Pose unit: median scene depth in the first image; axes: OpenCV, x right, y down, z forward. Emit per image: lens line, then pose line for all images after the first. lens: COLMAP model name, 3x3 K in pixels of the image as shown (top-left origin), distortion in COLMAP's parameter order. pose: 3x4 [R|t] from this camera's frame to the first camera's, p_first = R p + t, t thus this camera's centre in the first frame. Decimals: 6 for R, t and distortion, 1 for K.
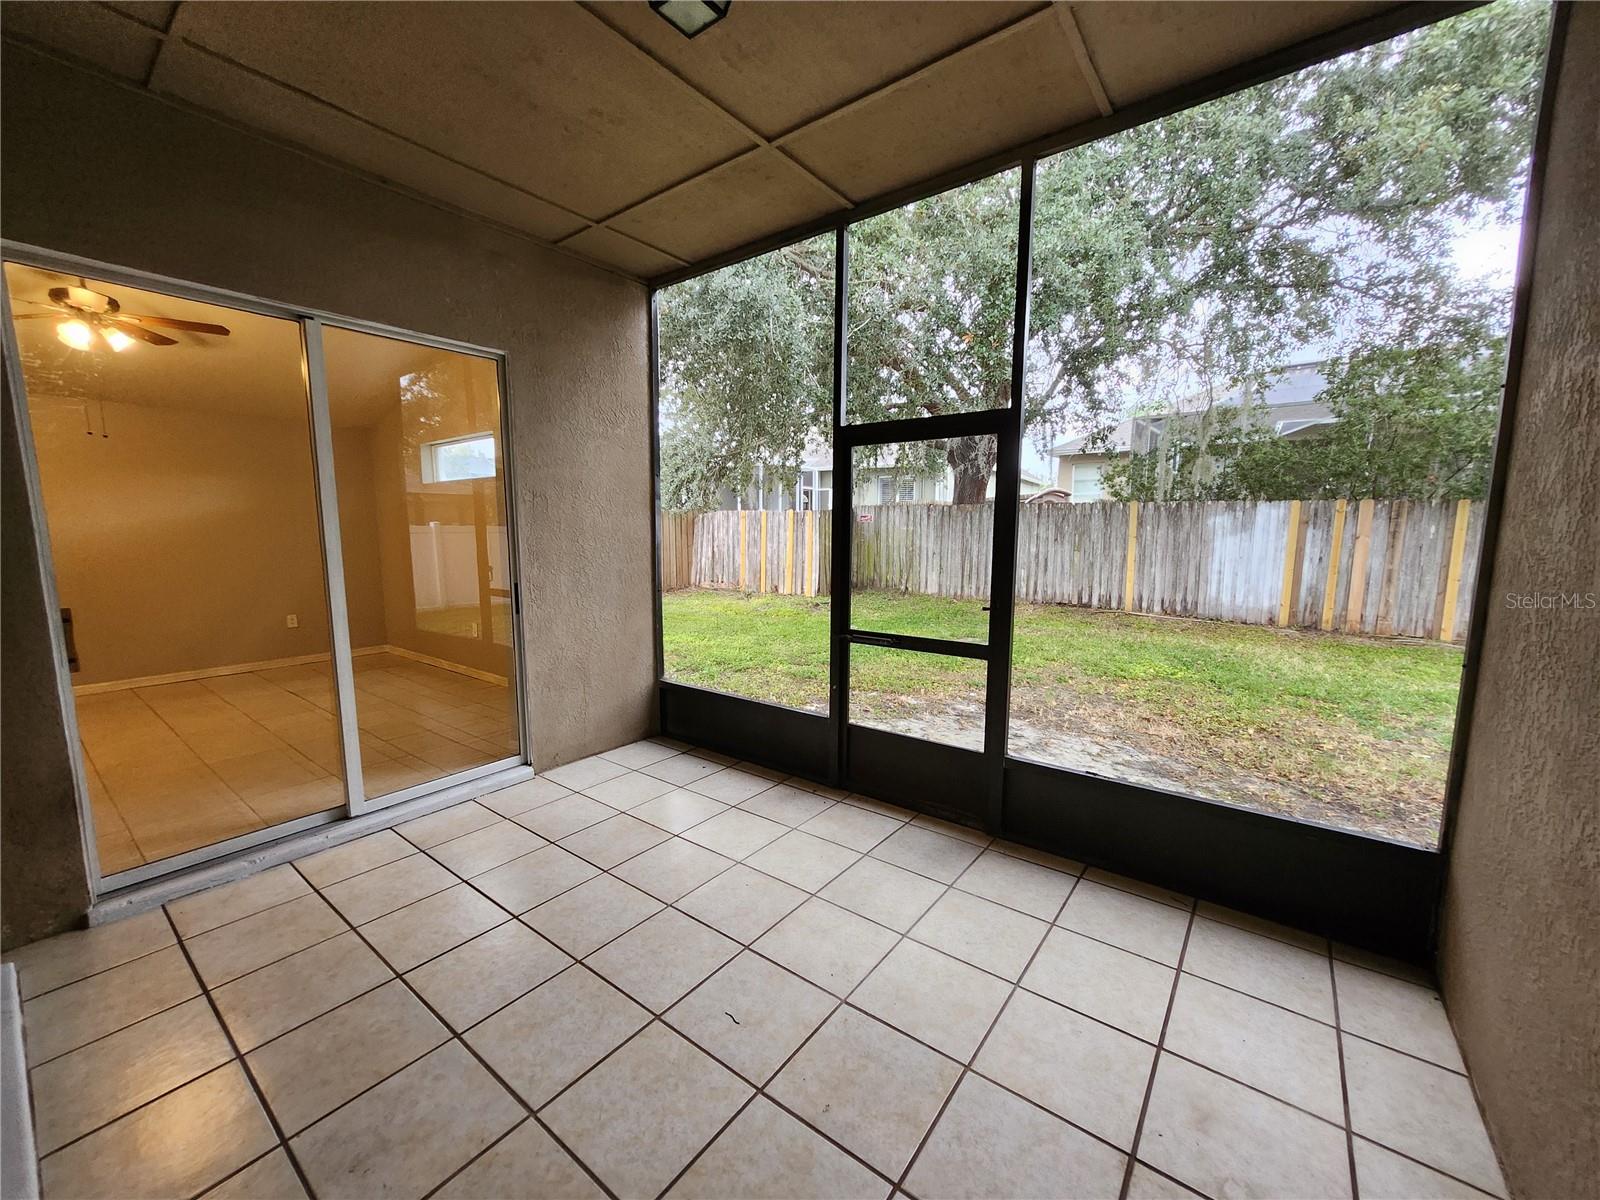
lens RADIAL K [[630.2, 0, 788.1], [0, 630.2, 607.4], [0, 0, 1]] dist [-0.003426, 0.002629]
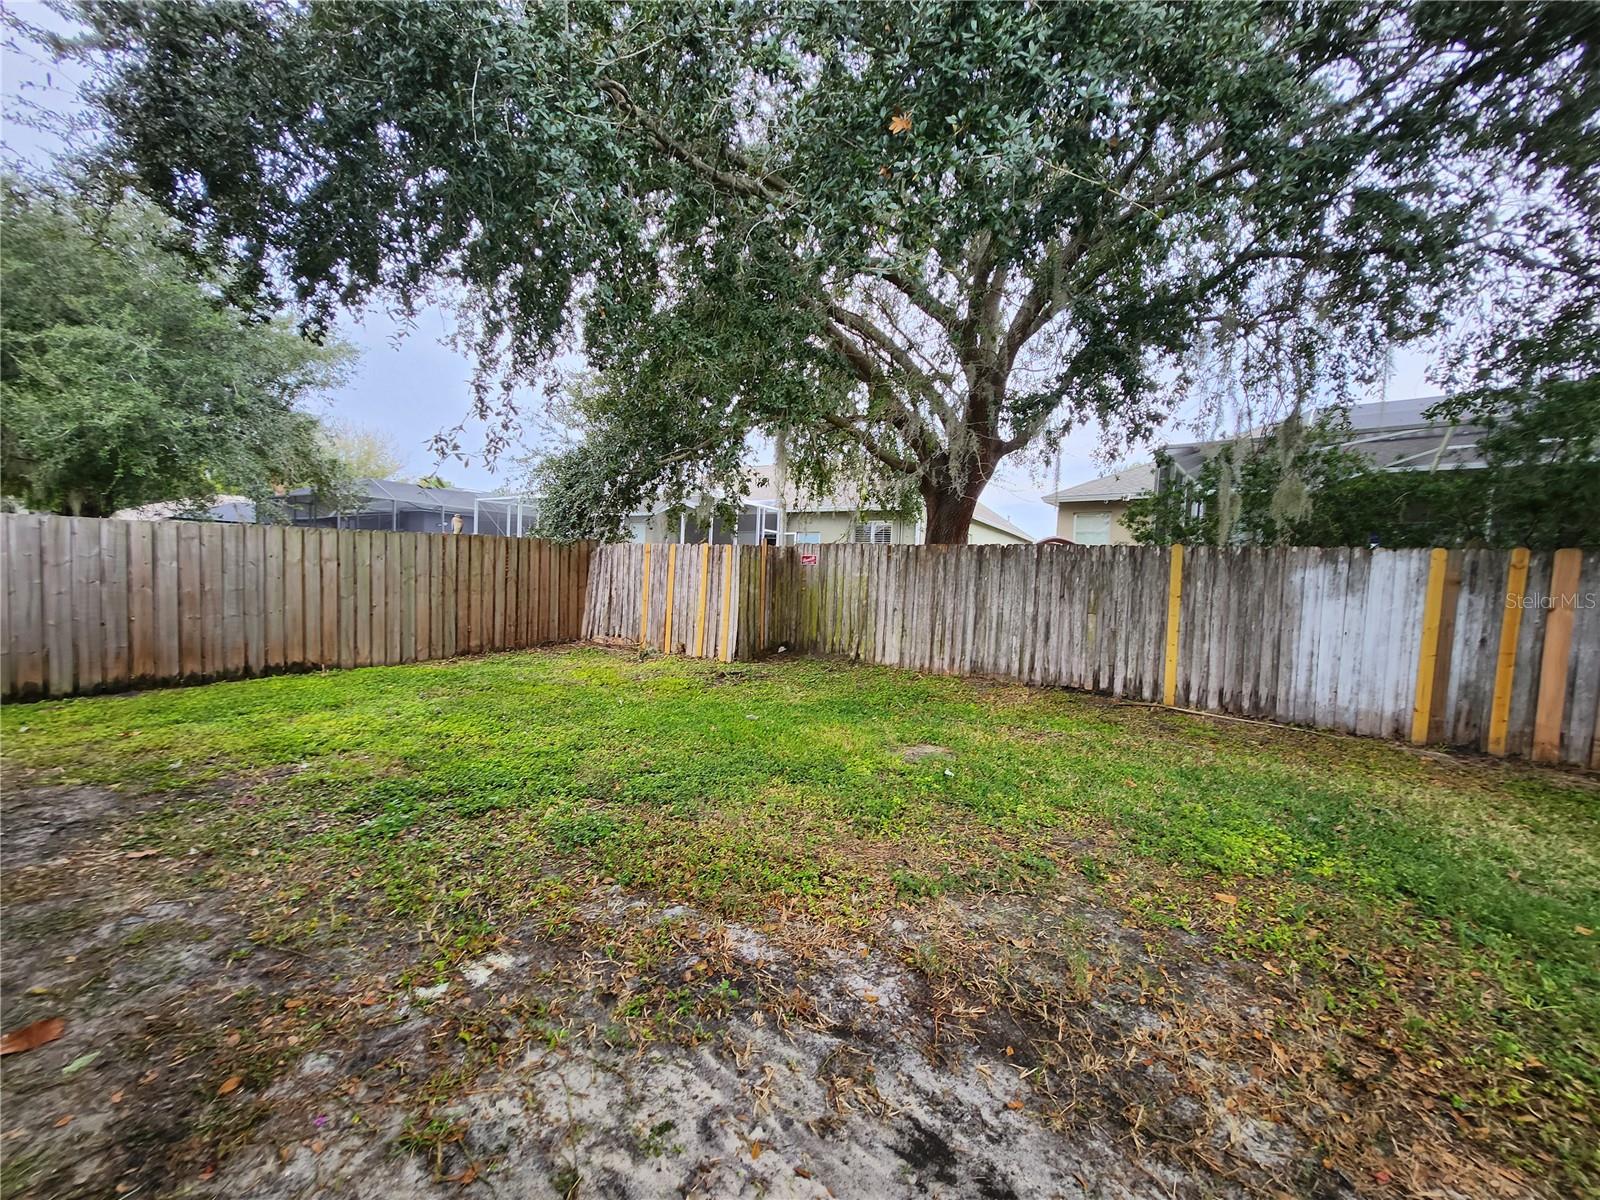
lens RADIAL K [[637.2, 0, 791.5], [0, 637.2, 612.7], [0, 0, 1]] dist [-0.004306, 0.003398]
pose [[0.998991, 0.040688, 0.019012, 0.125288], [-0.039126, 0.996316, -0.076313, -0.026407], [-0.022047, 0.075492, 0.996903, 0.339377]]
